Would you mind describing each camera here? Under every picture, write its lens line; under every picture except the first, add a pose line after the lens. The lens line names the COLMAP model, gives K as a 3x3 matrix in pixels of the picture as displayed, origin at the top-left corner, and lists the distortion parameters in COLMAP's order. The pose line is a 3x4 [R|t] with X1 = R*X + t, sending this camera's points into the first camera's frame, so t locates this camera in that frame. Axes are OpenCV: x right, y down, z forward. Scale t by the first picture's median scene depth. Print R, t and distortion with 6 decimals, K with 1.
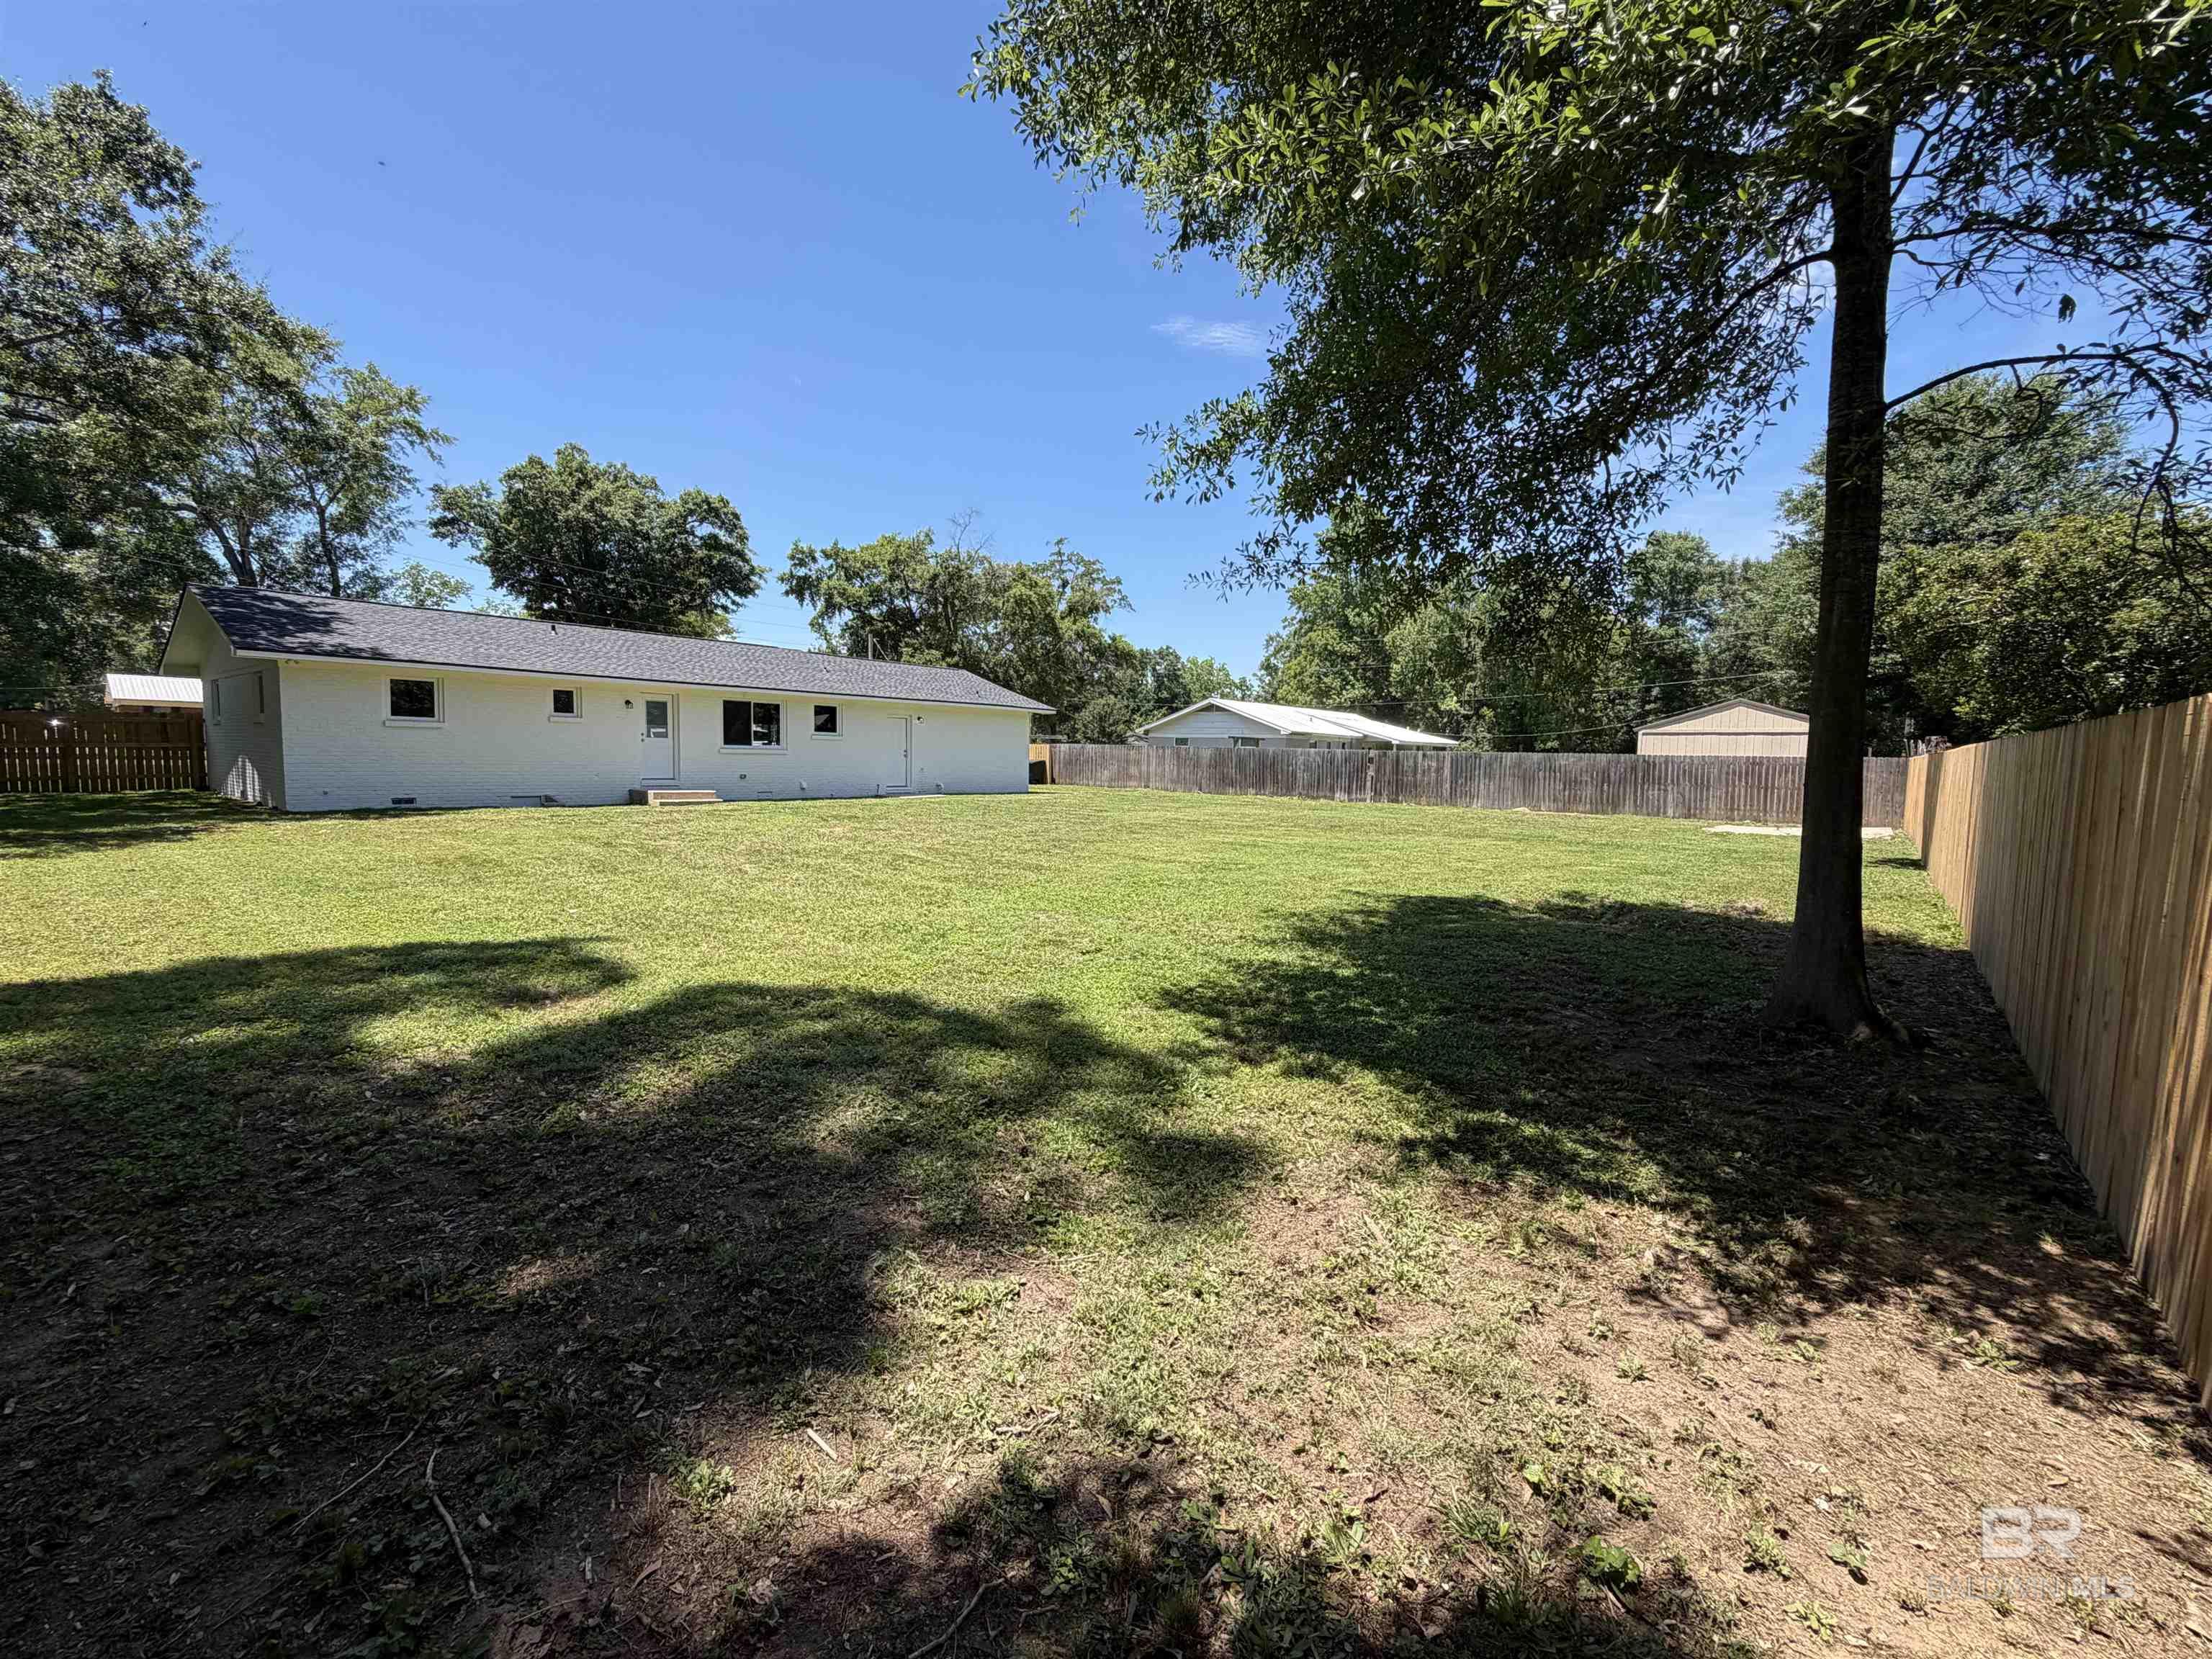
lens RADIAL K [[949.0, 0, 1106.0], [0, 949.0, 829.5], [0, 0, 1]] dist [-0.002035, 0.000048]
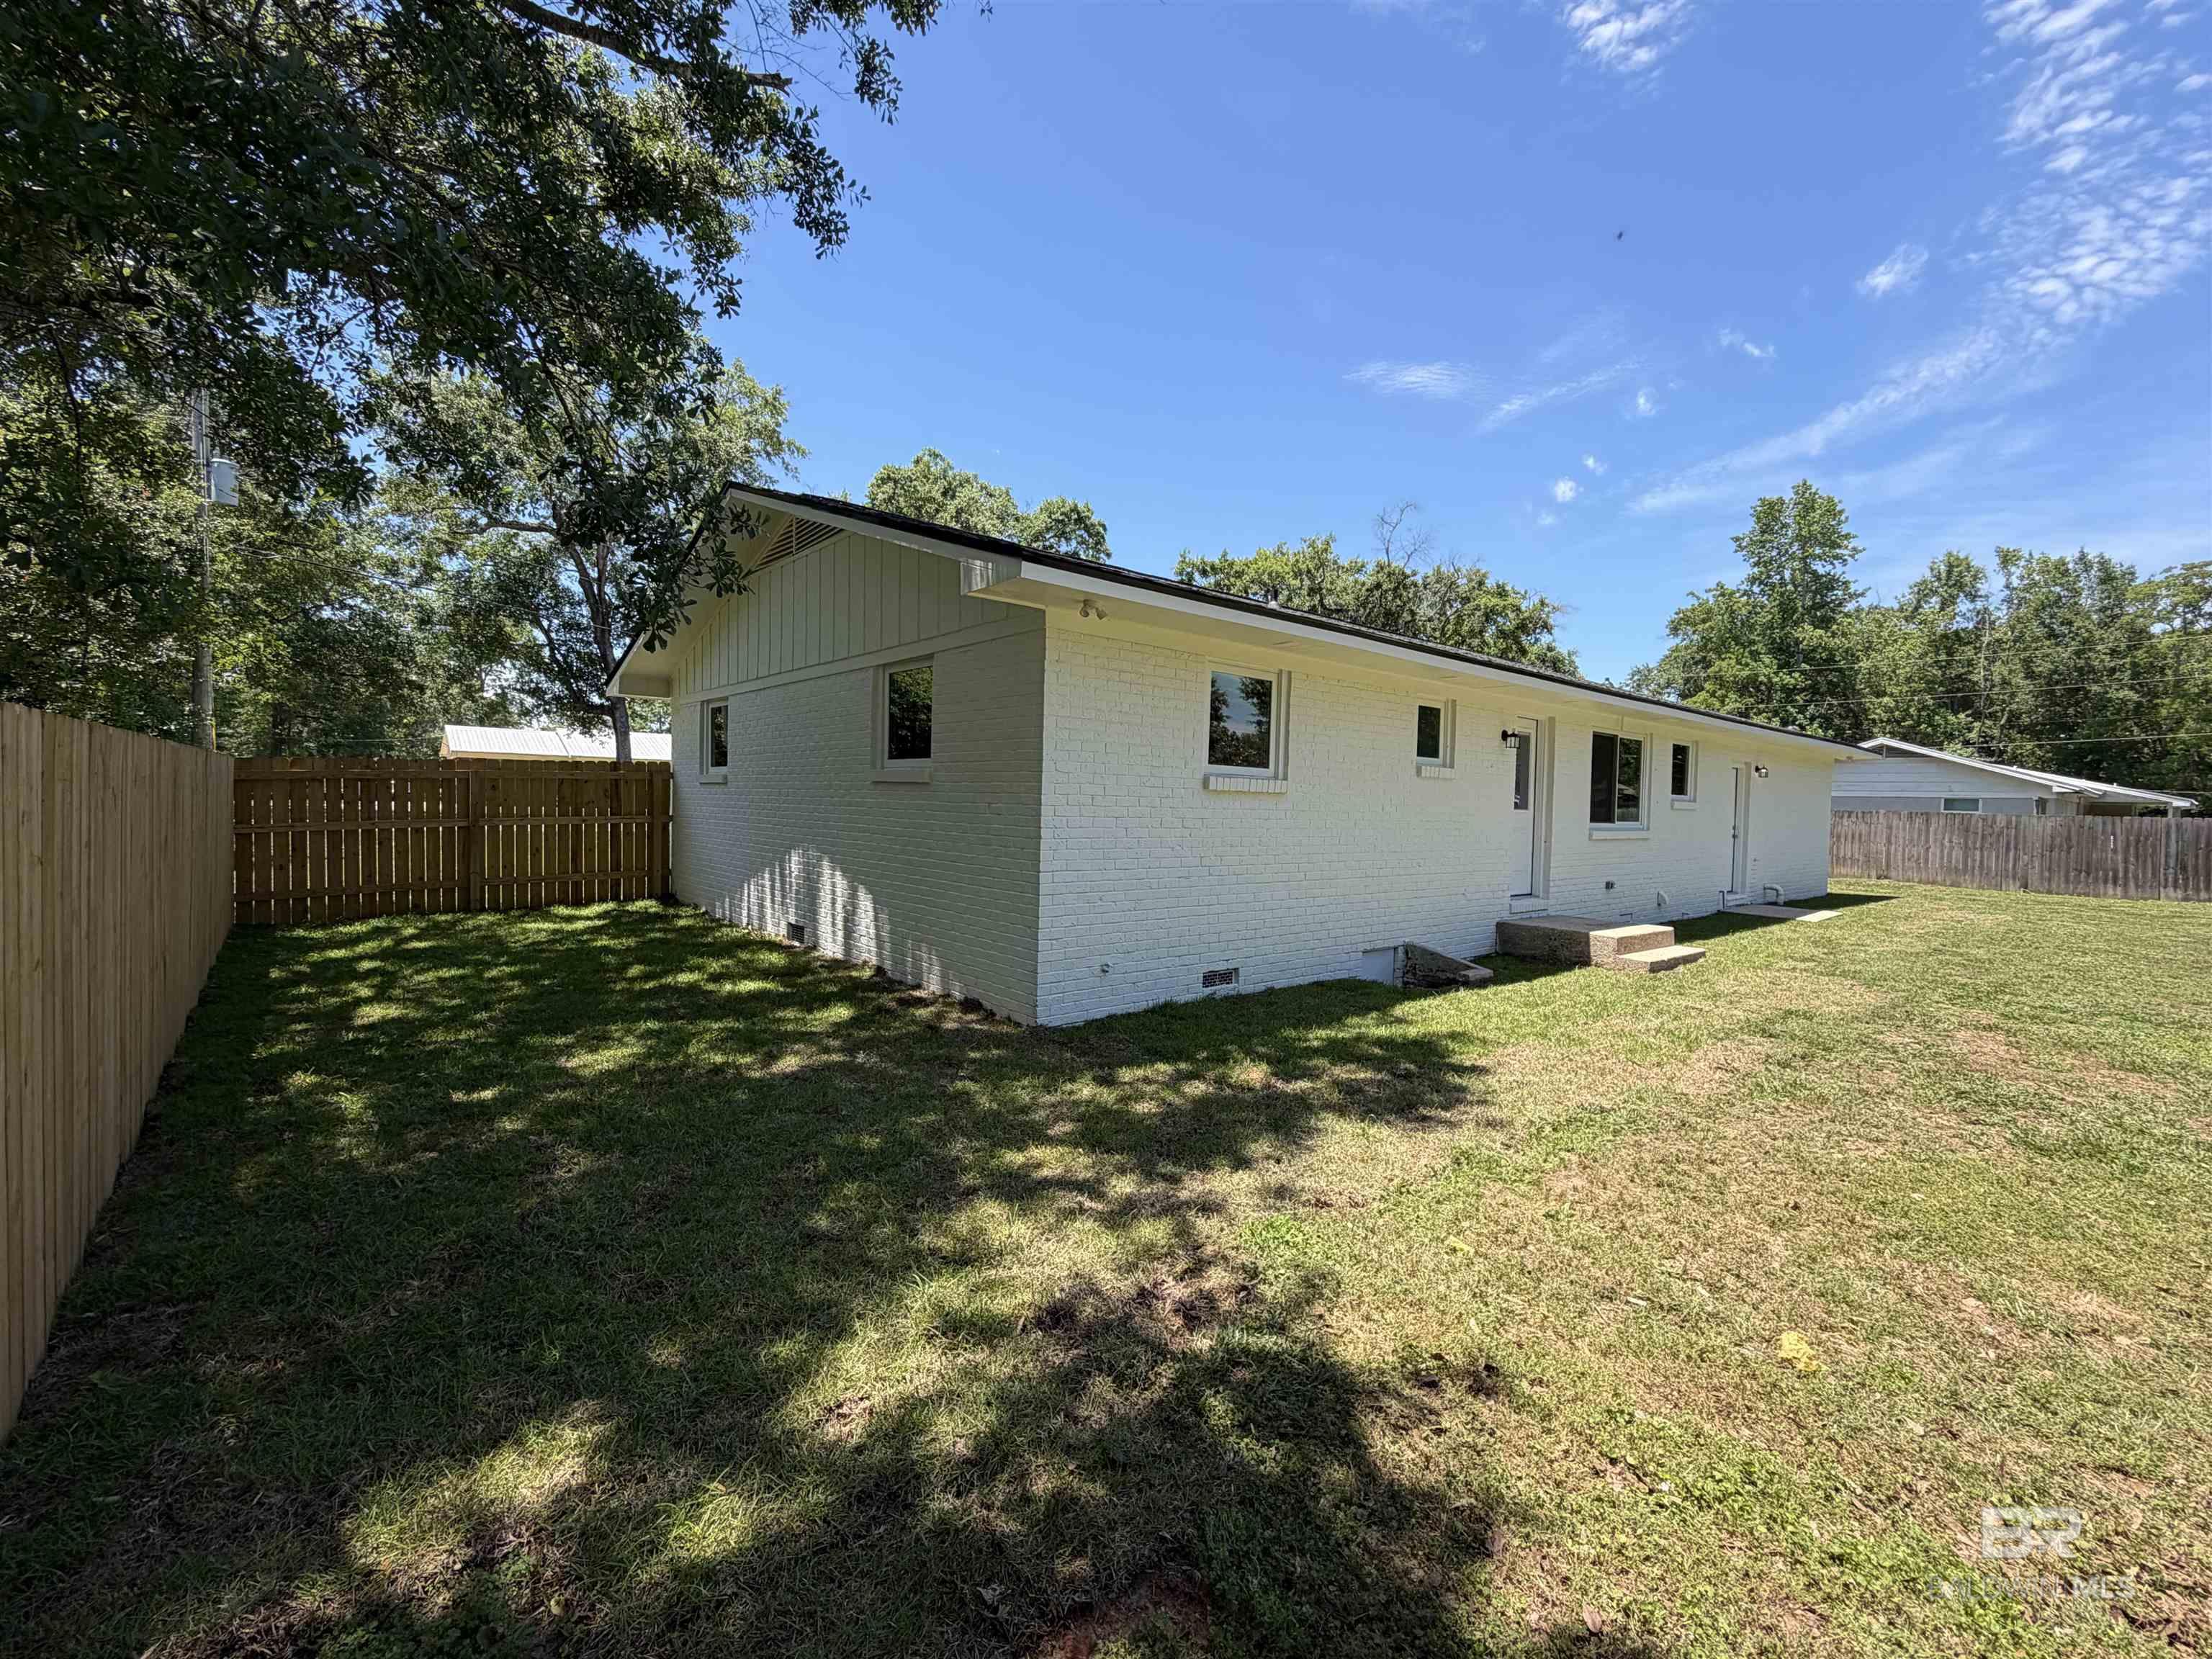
lens RADIAL K [[949.0, 0, 1106.0], [0, 949.0, 829.5], [0, 0, 1]] dist [-0.002035, 0.000048]
pose [[0.982388, 0.012148, -0.186458, -0.359945], [-0.021809, 0.998519, -0.049850, -0.035622], [0.185577, 0.053038, 0.981197, 0.302677]]
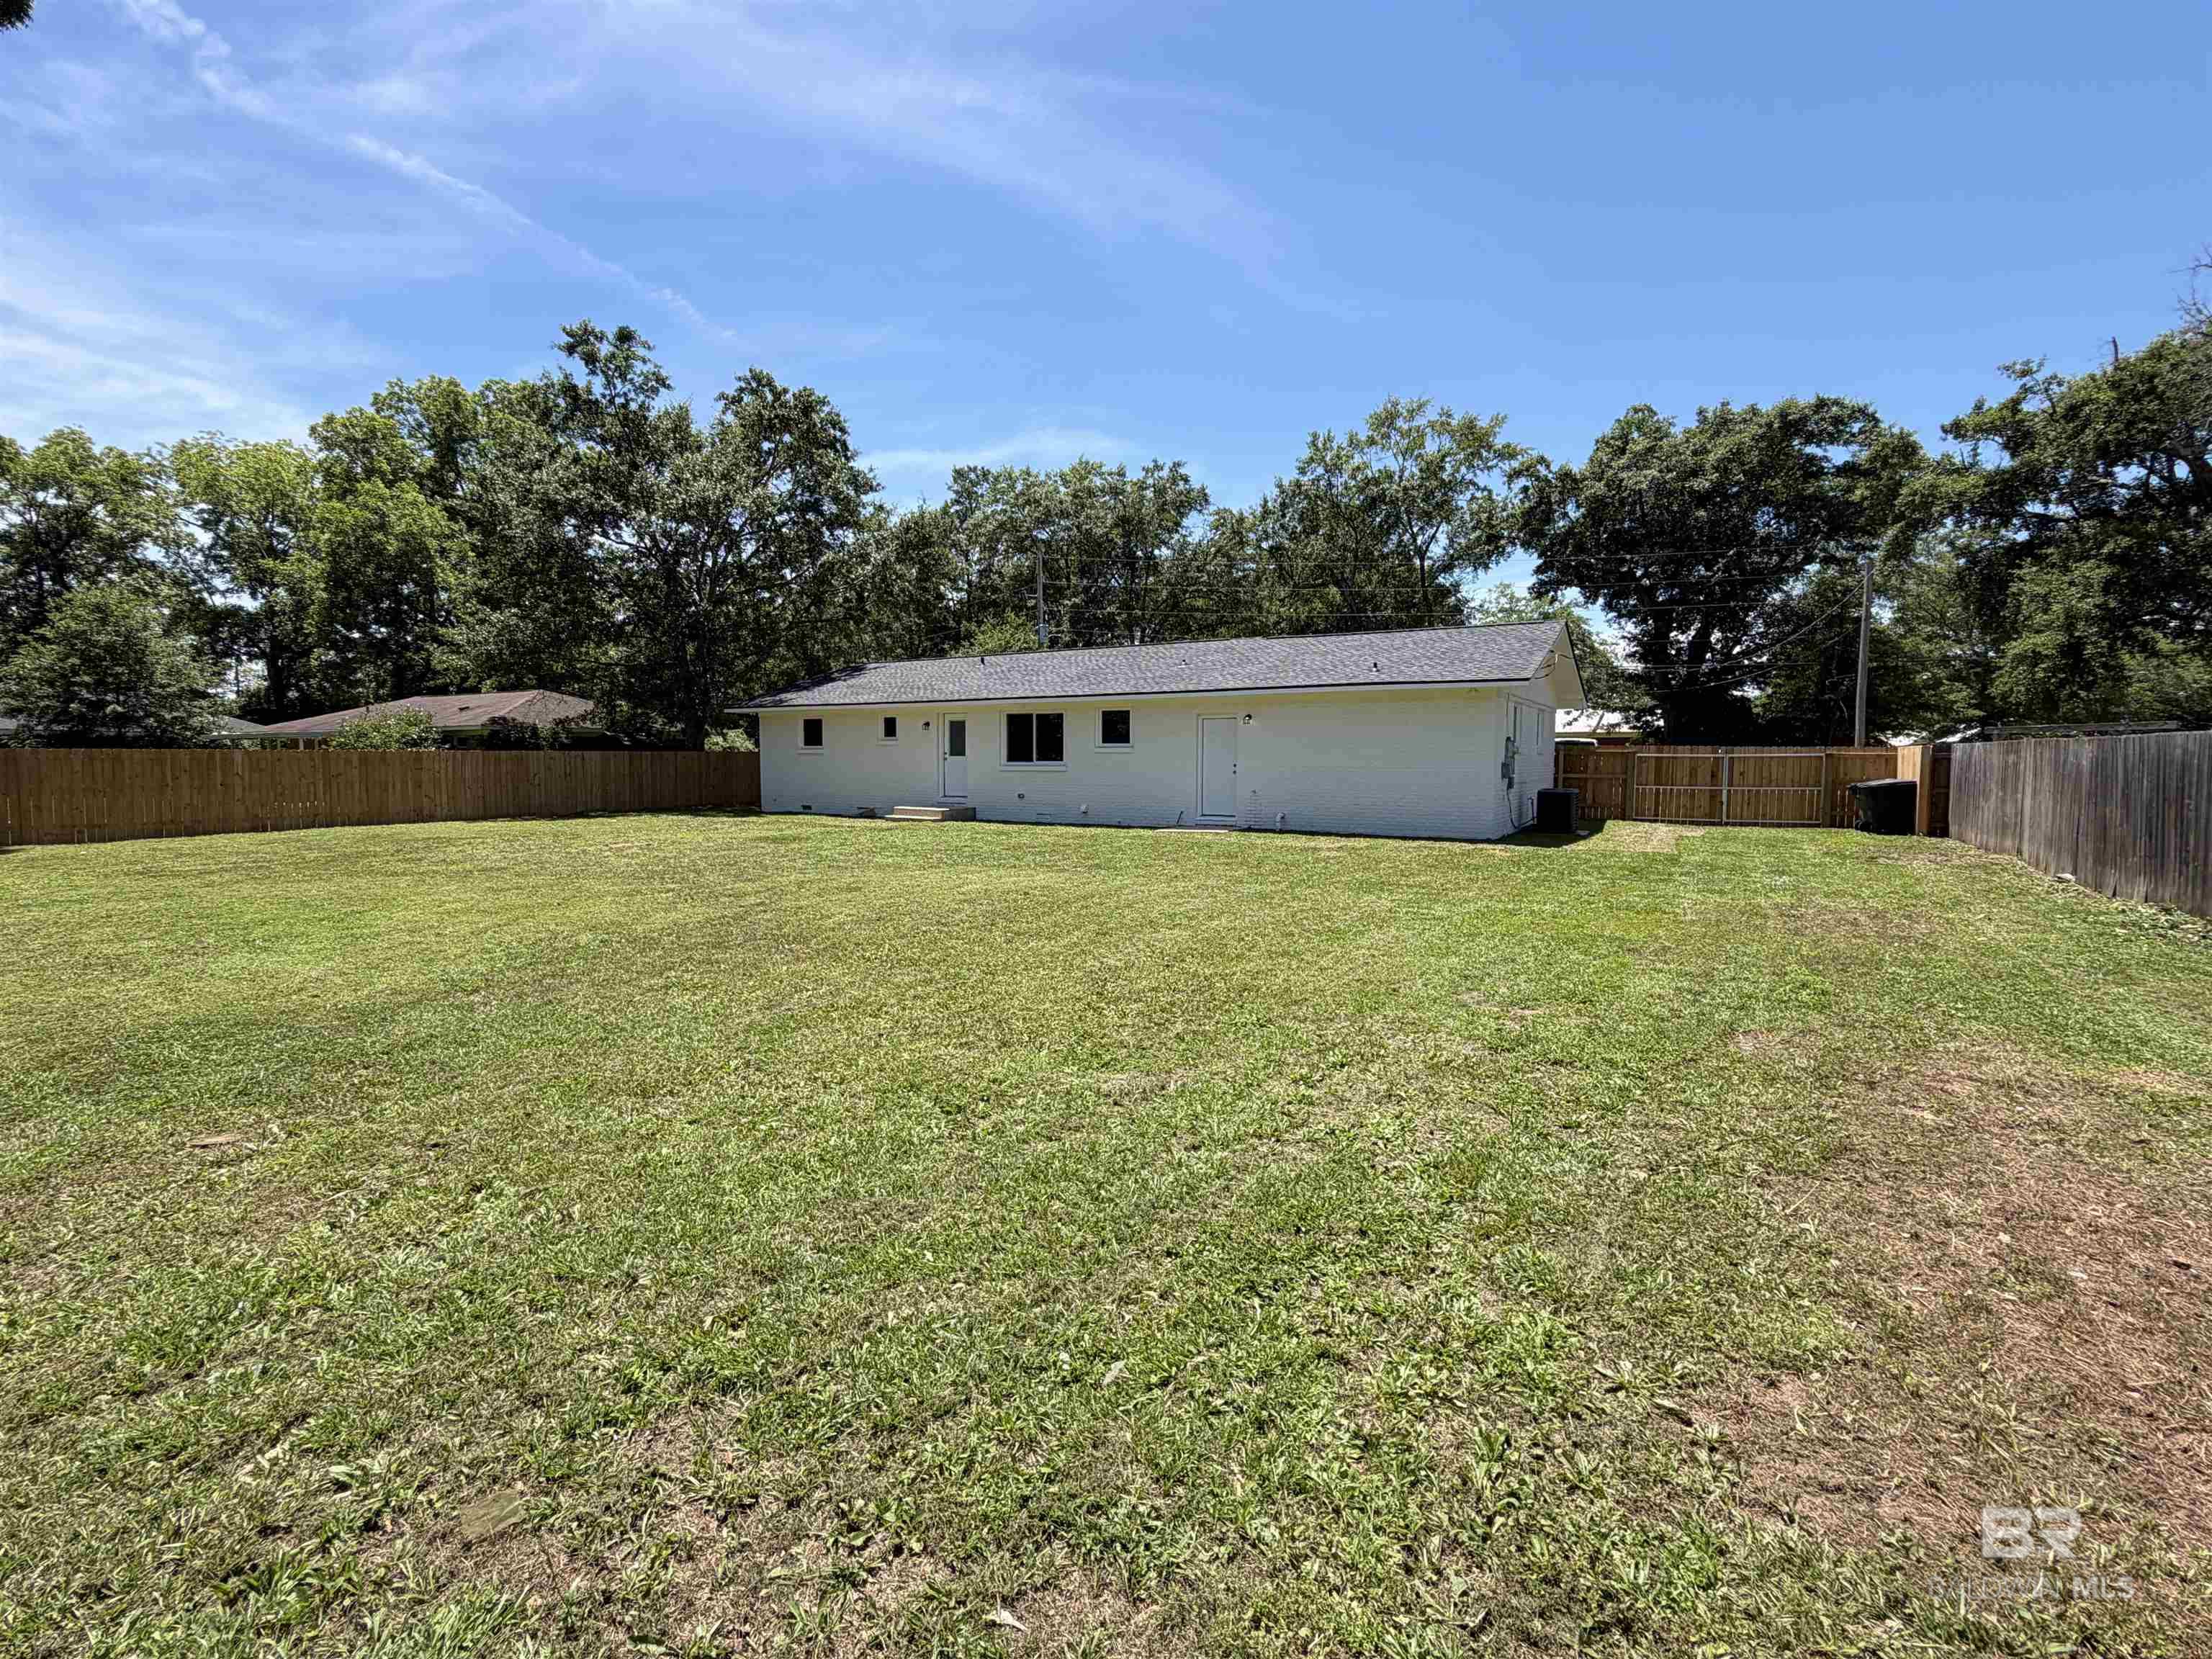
lens RADIAL K [[1017.3, 0, 1106.0], [0, 1017.3, 829.5], [0, 0, 1]] dist [-0.000976, 0.001011]
pose [[0.128659, 0.047626, -0.990545, 0.388061], [-0.077552, 0.996270, 0.037829, -0.045420], [0.988652, 0.071952, 0.131872, 0.635990]]
